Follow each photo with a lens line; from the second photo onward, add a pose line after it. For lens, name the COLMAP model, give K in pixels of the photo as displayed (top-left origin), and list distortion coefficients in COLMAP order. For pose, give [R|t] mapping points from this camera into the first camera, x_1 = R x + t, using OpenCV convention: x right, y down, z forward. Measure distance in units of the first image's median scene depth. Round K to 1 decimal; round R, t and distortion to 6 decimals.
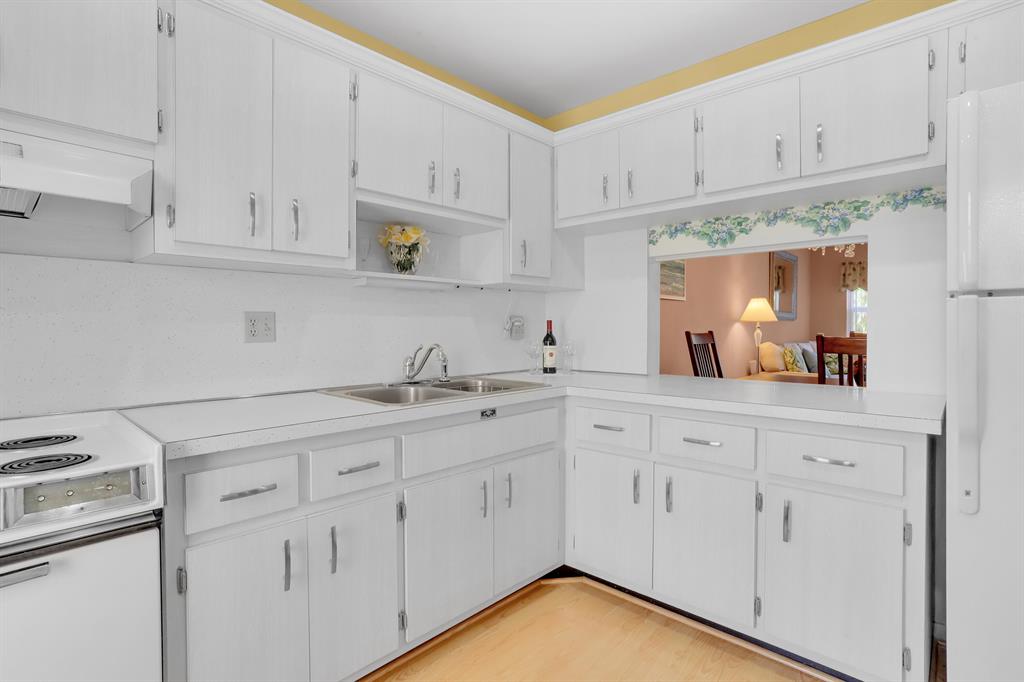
lens RADIAL K [[501.4, 0, 499.2], [0, 501.4, 329.3], [0, 0, 1]] dist [-0.044297, 0.014369]
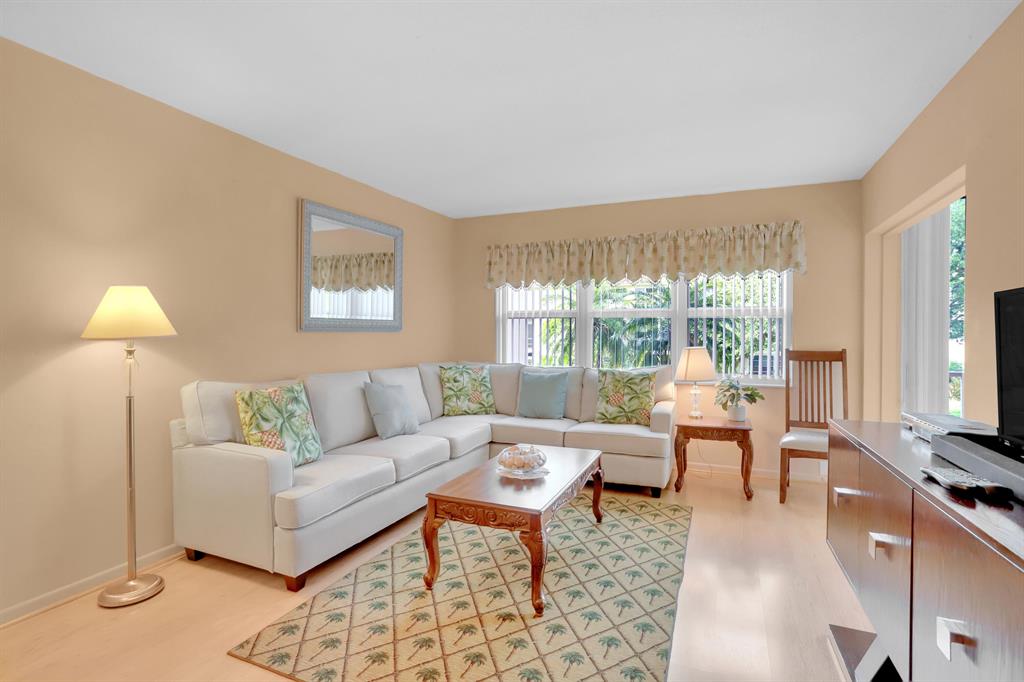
lens RADIAL K [[501.4, 0, 503.8], [0, 501.4, 333.7], [0, 0, 1]] dist [-0.044297, 0.014369]
pose [[0.943701, -0.000352, 0.330800, 1.280396], [0.000508, 1.000000, -0.000386, -0.036424], [-0.330800, 0.000532, 0.943701, 0.888892]]
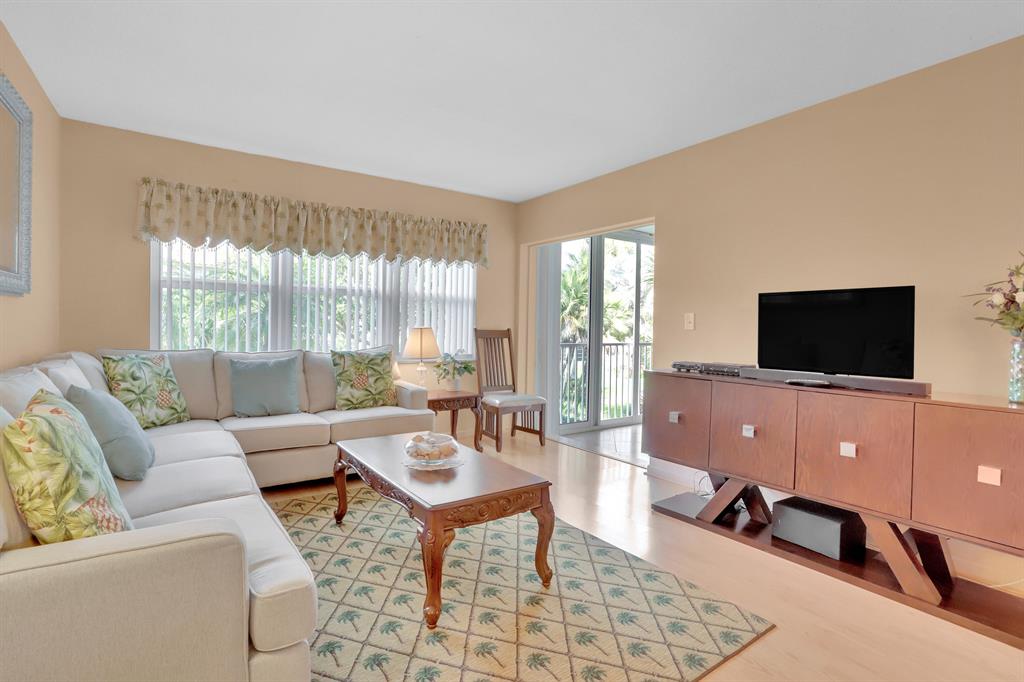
lens RADIAL K [[501.4, 0, 510.1], [0, 501.4, 331.4], [0, 0, 1]] dist [-0.044297, 0.014369]
pose [[0.205599, -0.011125, 0.978573, 0.828896], [-0.015194, 0.999779, 0.014558, -0.009768], [-0.978518, -0.017862, 0.205384, 1.482272]]
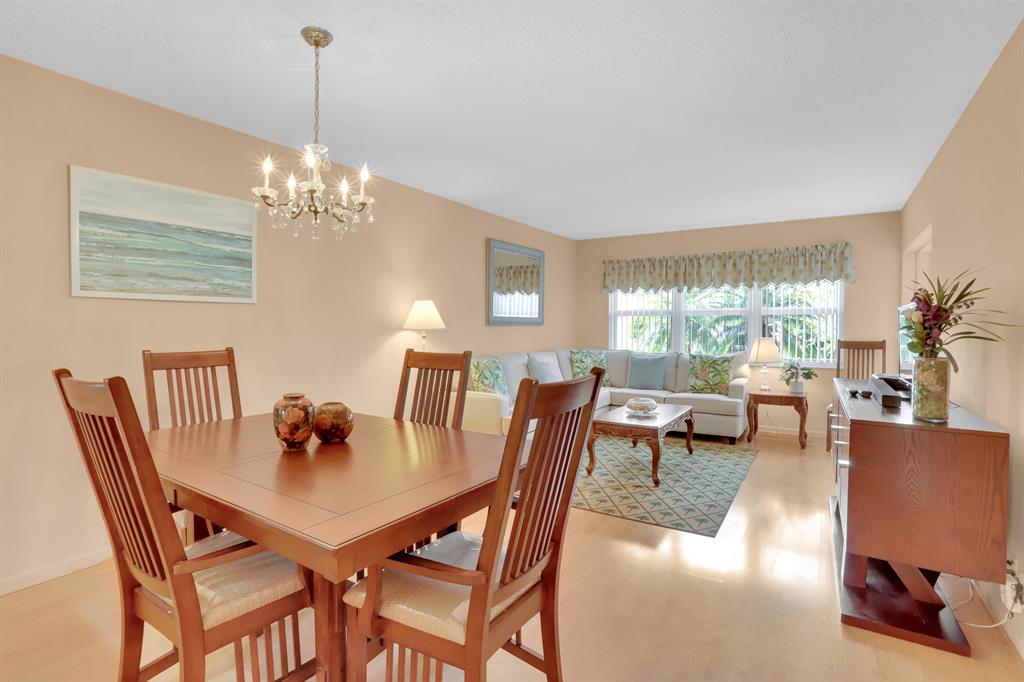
lens RADIAL K [[501.4, 0, 504.3], [0, 501.4, 333.2], [0, 0, 1]] dist [-0.044297, 0.014369]
pose [[0.984708, 0.000095, 0.174215, 0.945278], [-0.002206, 0.999927, 0.011921, -0.036730], [-0.174201, -0.012123, 0.984636, 0.343202]]
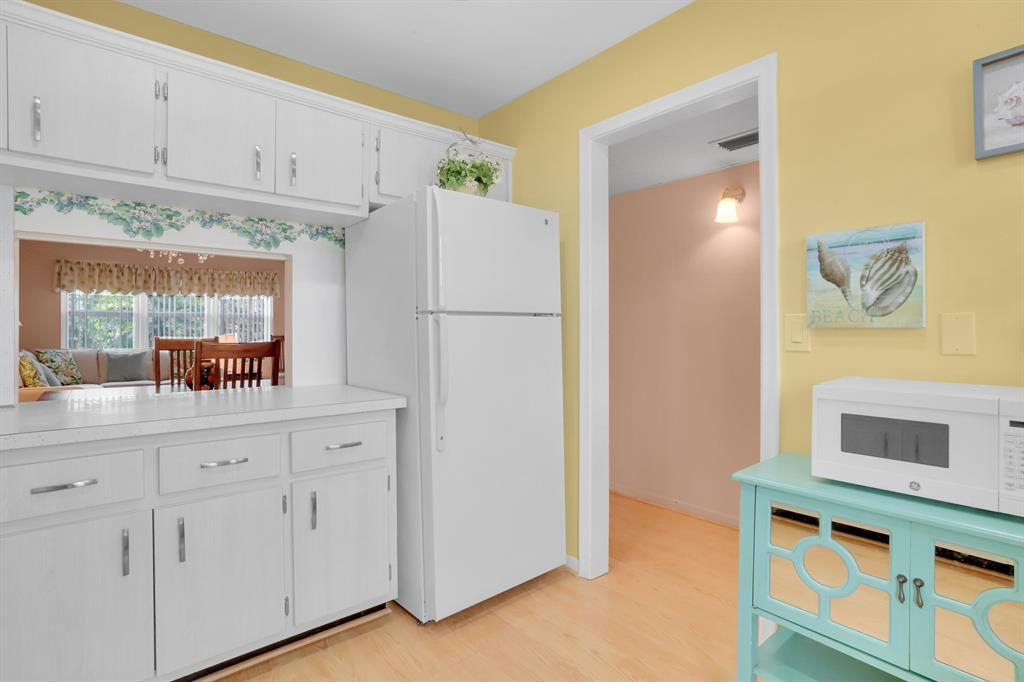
lens RADIAL K [[501.4, 0, 520.7], [0, 501.4, 327.0], [0, 0, 1]] dist [-0.044297, 0.014369]
pose [[0.087002, 0.007844, 0.996177, -0.265996], [0.006493, 0.999943, -0.008441, -0.004152], [-0.996187, 0.007203, 0.086946, 0.243269]]
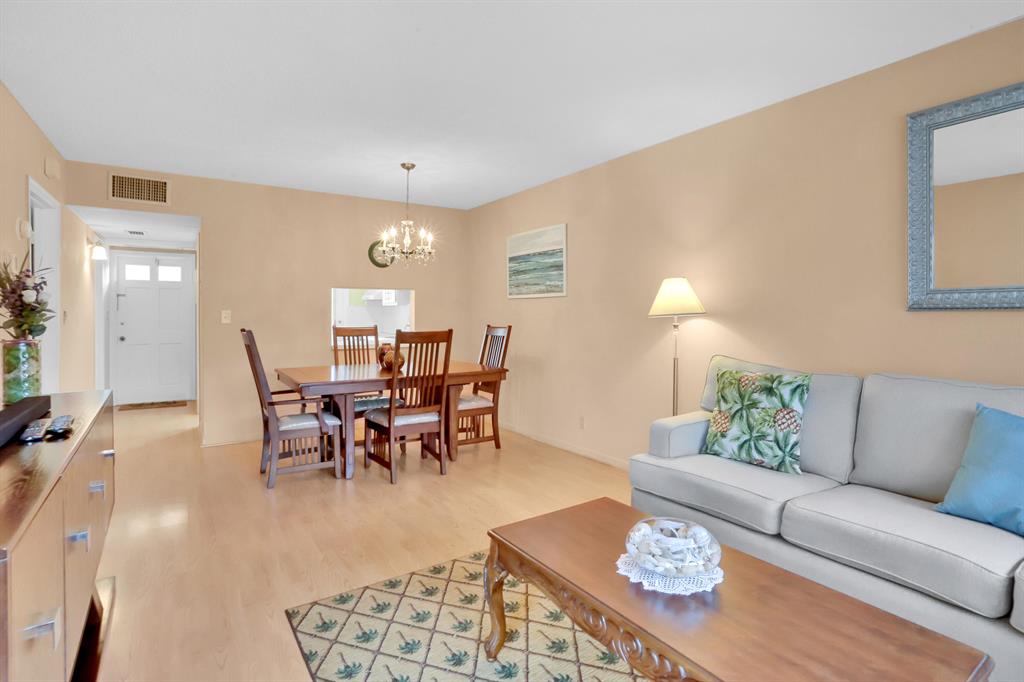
lens RADIAL K [[501.4, 0, 503.5], [0, 501.4, 309.1], [0, 0, 1]] dist [-0.044297, 0.014369]
pose [[-0.227459, -0.006515, -0.973766, 2.165686], [-0.002265, 0.999978, -0.006161, -0.038408], [0.973785, 0.000804, -0.227469, 1.728228]]
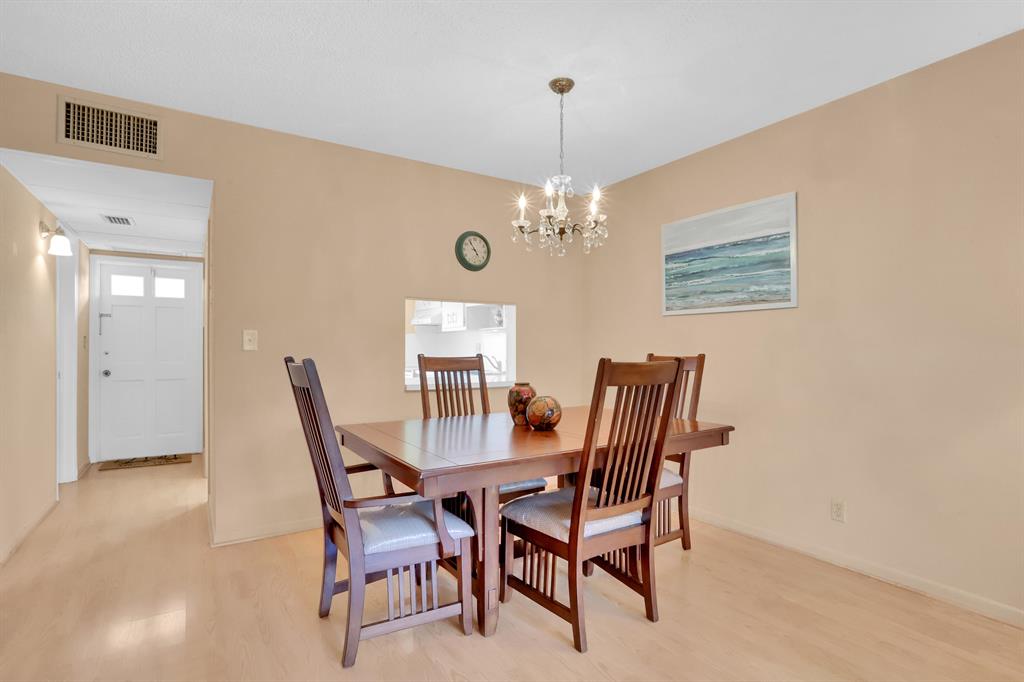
lens RADIAL K [[501.4, 0, 506.9], [0, 501.4, 344.0], [0, 0, 1]] dist [-0.044297, 0.014369]
pose [[-0.234629, -0.005072, -0.972072, 1.669958], [-0.004444, 0.999982, -0.004145, -0.010201], [0.972075, 0.003347, -0.234647, 1.233450]]
